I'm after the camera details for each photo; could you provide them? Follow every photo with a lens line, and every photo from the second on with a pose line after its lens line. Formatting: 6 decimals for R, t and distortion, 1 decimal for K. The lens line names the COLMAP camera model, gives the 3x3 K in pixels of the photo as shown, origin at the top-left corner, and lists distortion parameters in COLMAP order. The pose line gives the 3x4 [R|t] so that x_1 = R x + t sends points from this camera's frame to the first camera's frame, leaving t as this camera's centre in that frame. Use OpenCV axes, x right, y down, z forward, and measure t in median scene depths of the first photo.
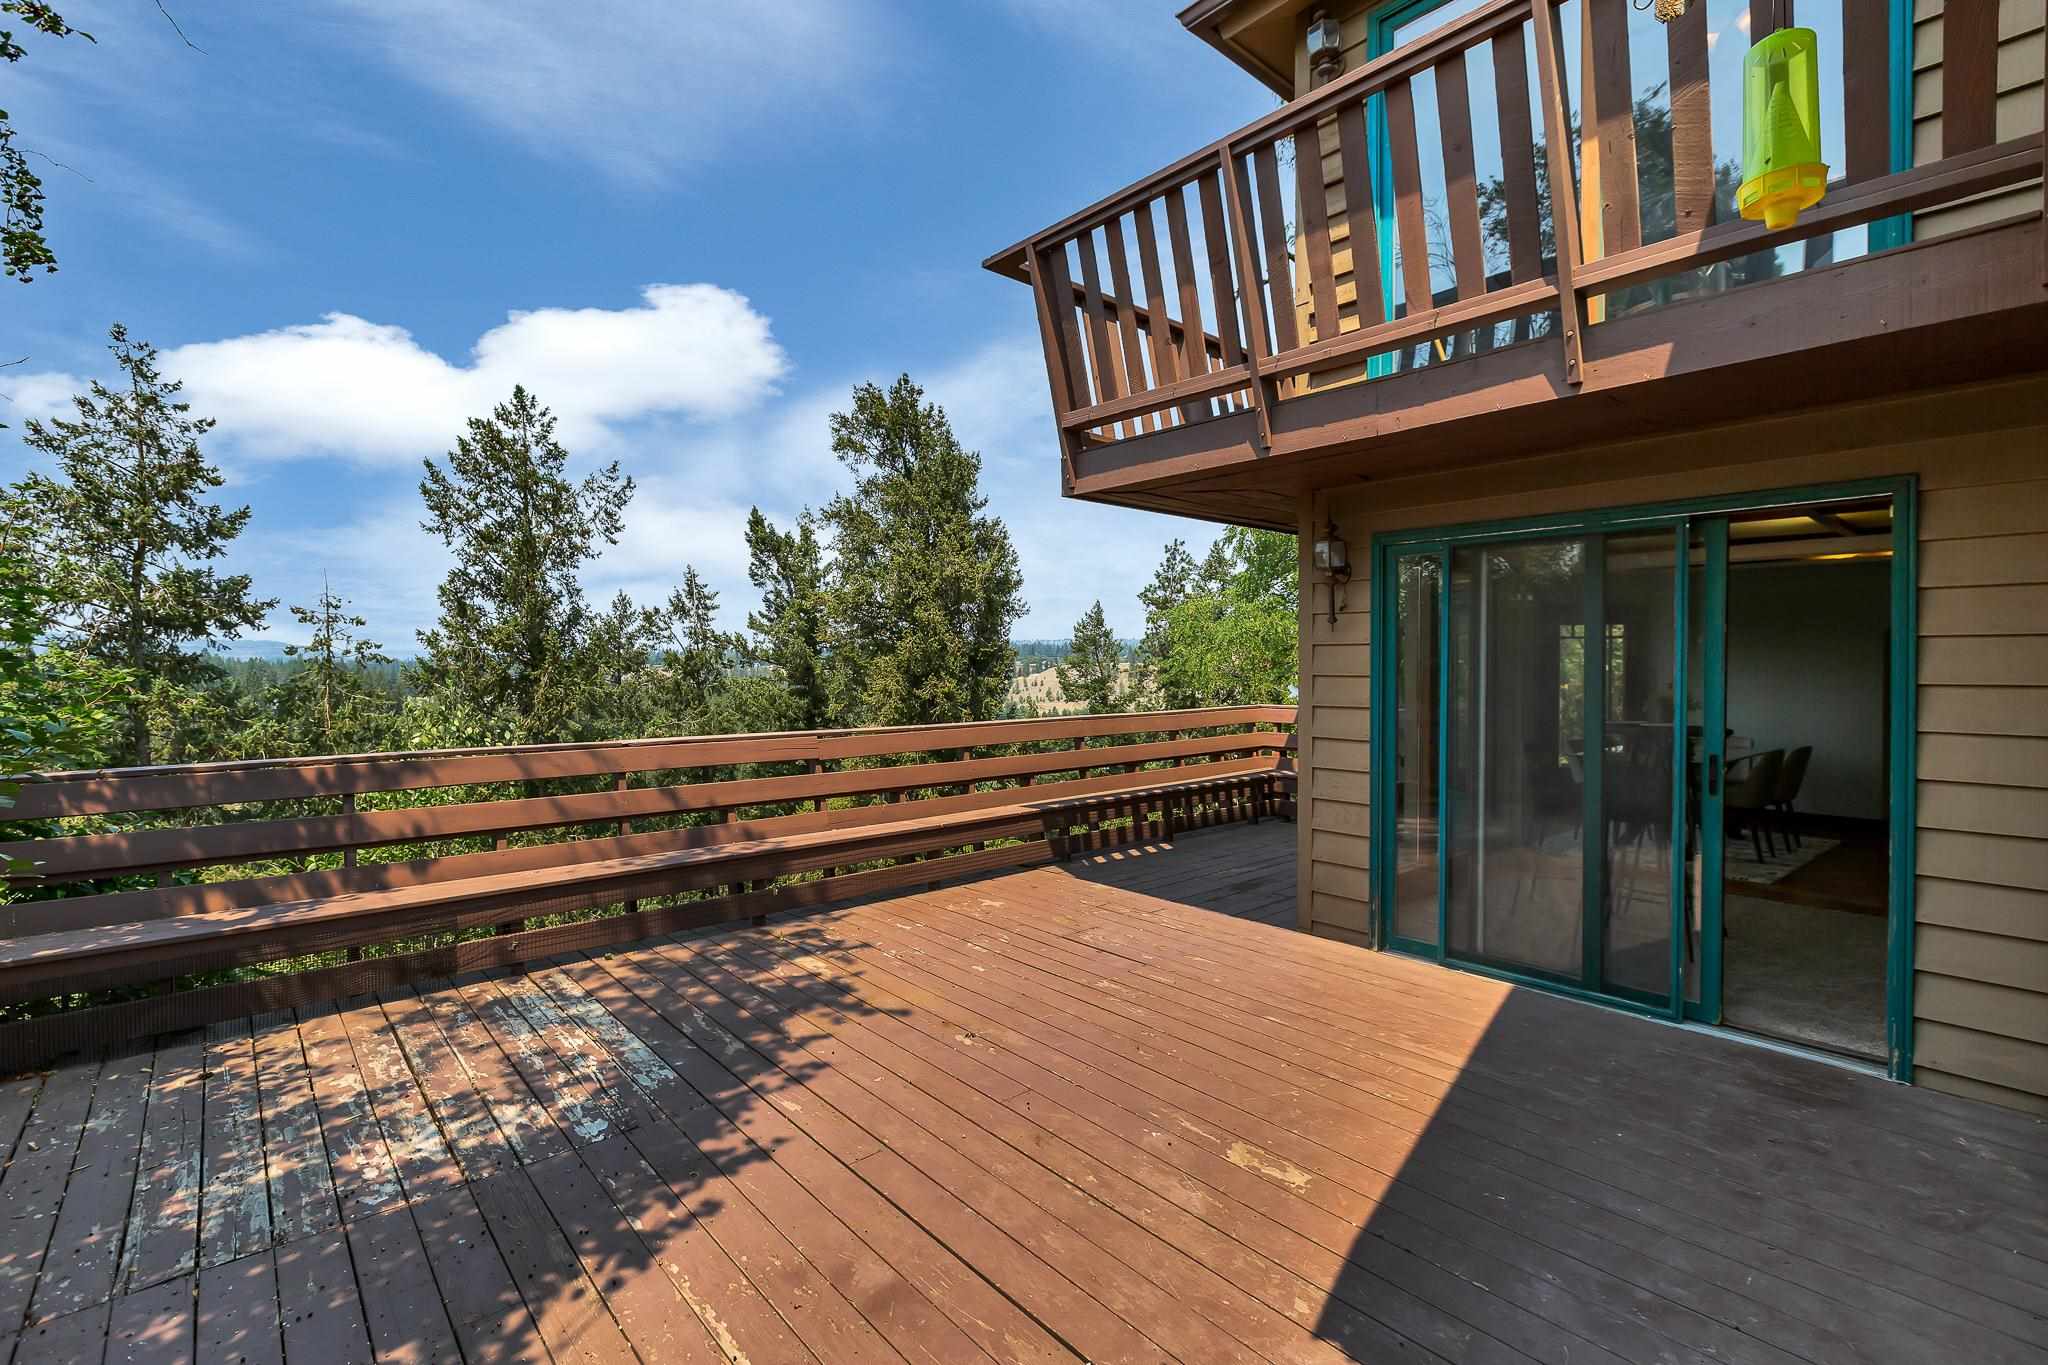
lens RADIAL K [[921.8, 0, 1009.6], [0, 921.8, 664.4], [0, 0, 1]] dist [-0.001415, 0.001208]
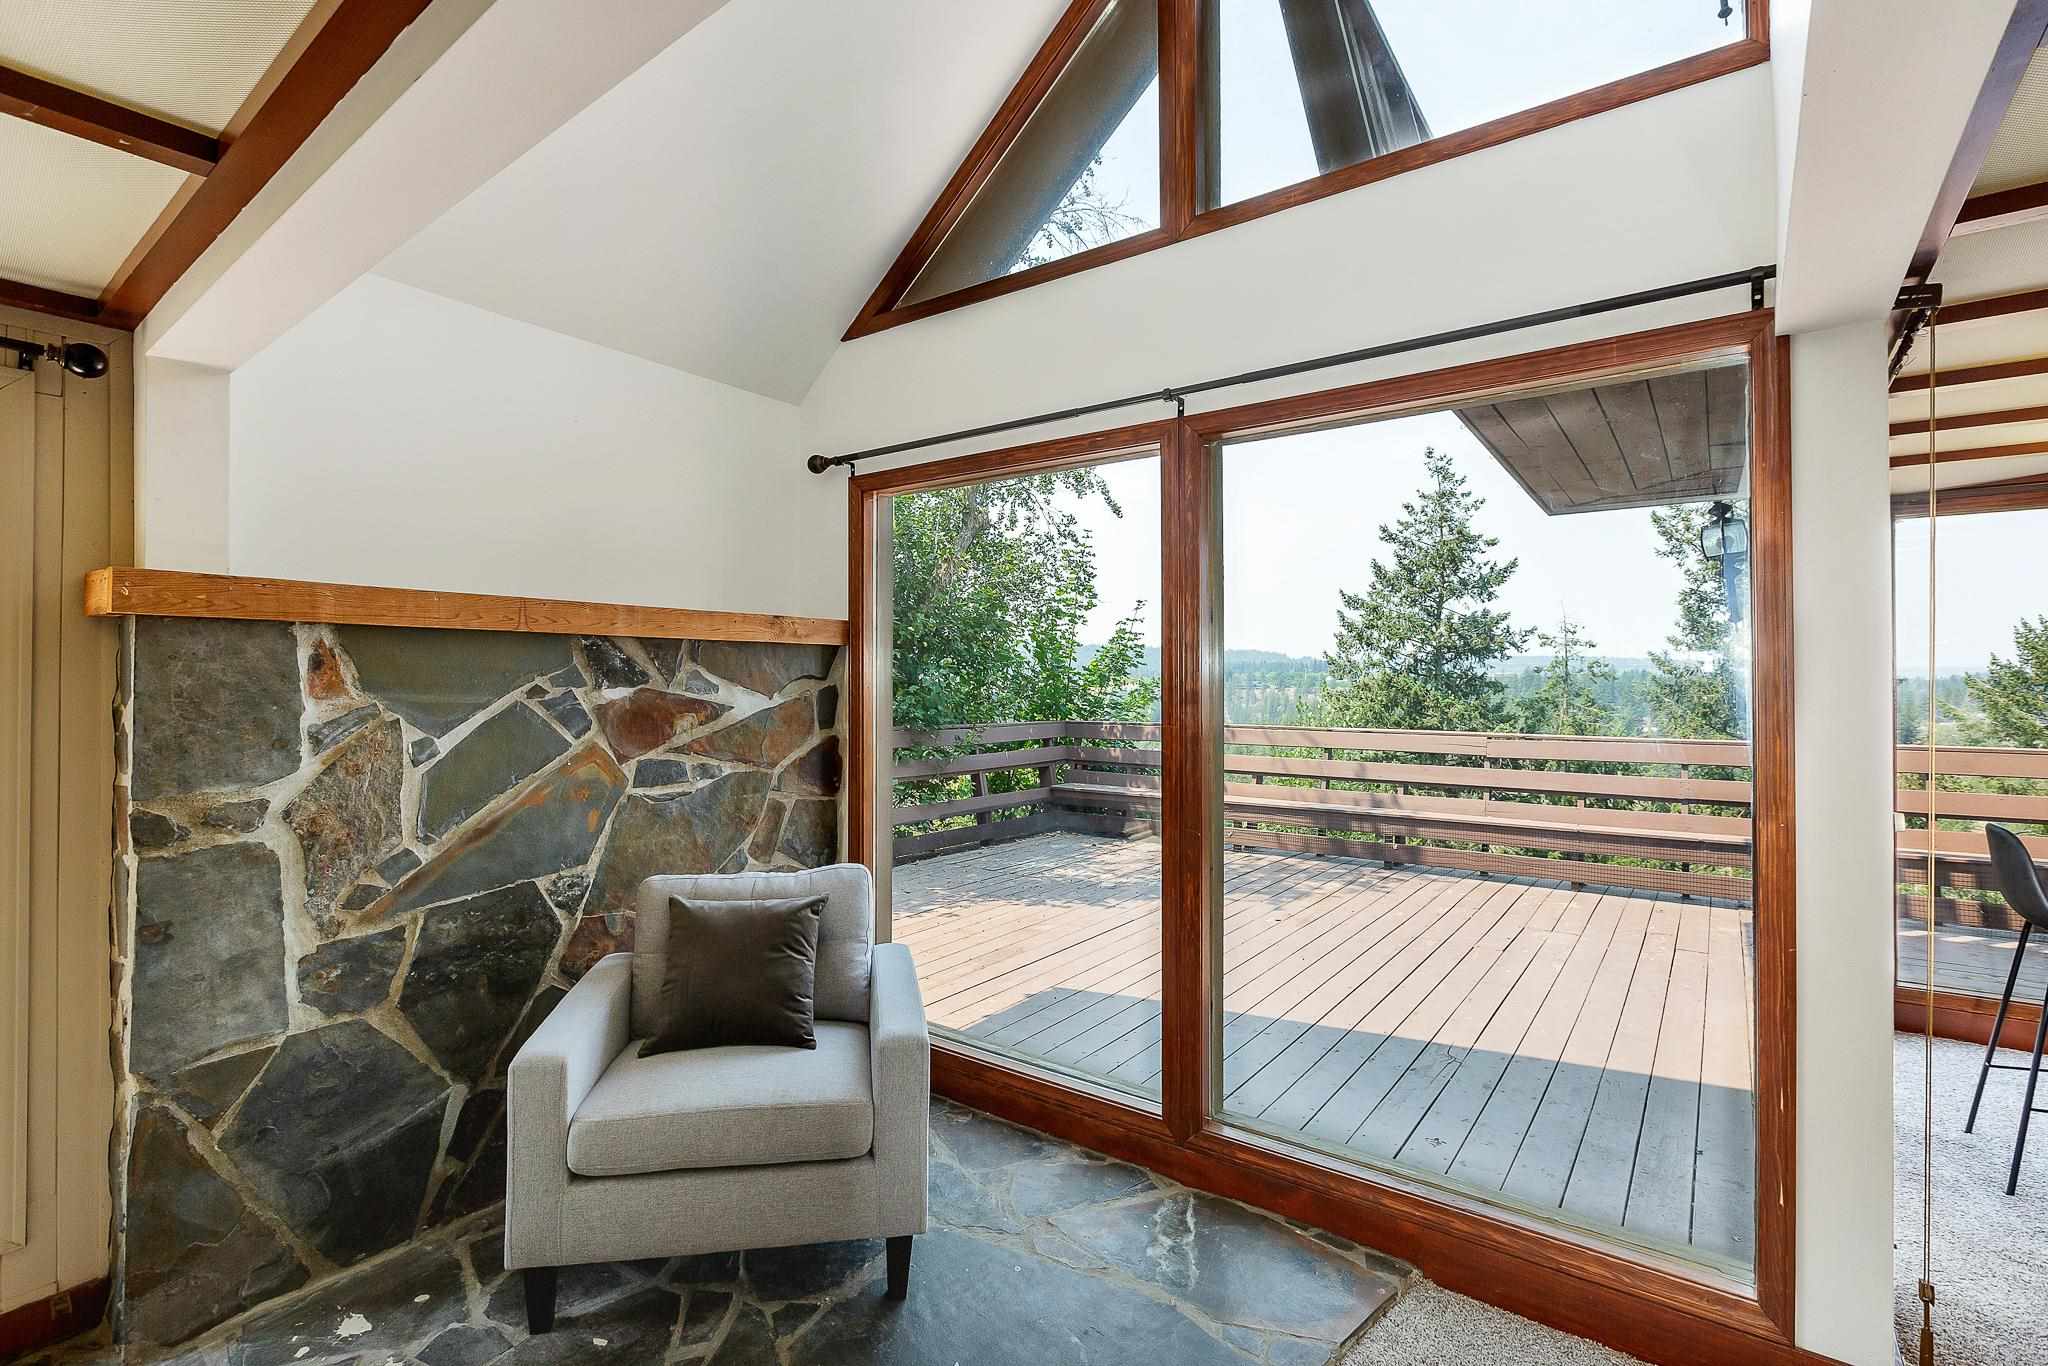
lens RADIAL K [[921.8, 0, 1022.0], [0, 921.8, 681.9], [0, 0, 1]] dist [-0.001415, 0.001208]
pose [[0.218248, 0.000640, -0.975893, 0.293483], [-0.001227, 0.999999, 0.000382, 0.001784], [0.975893, 0.001114, 0.218249, 0.057572]]
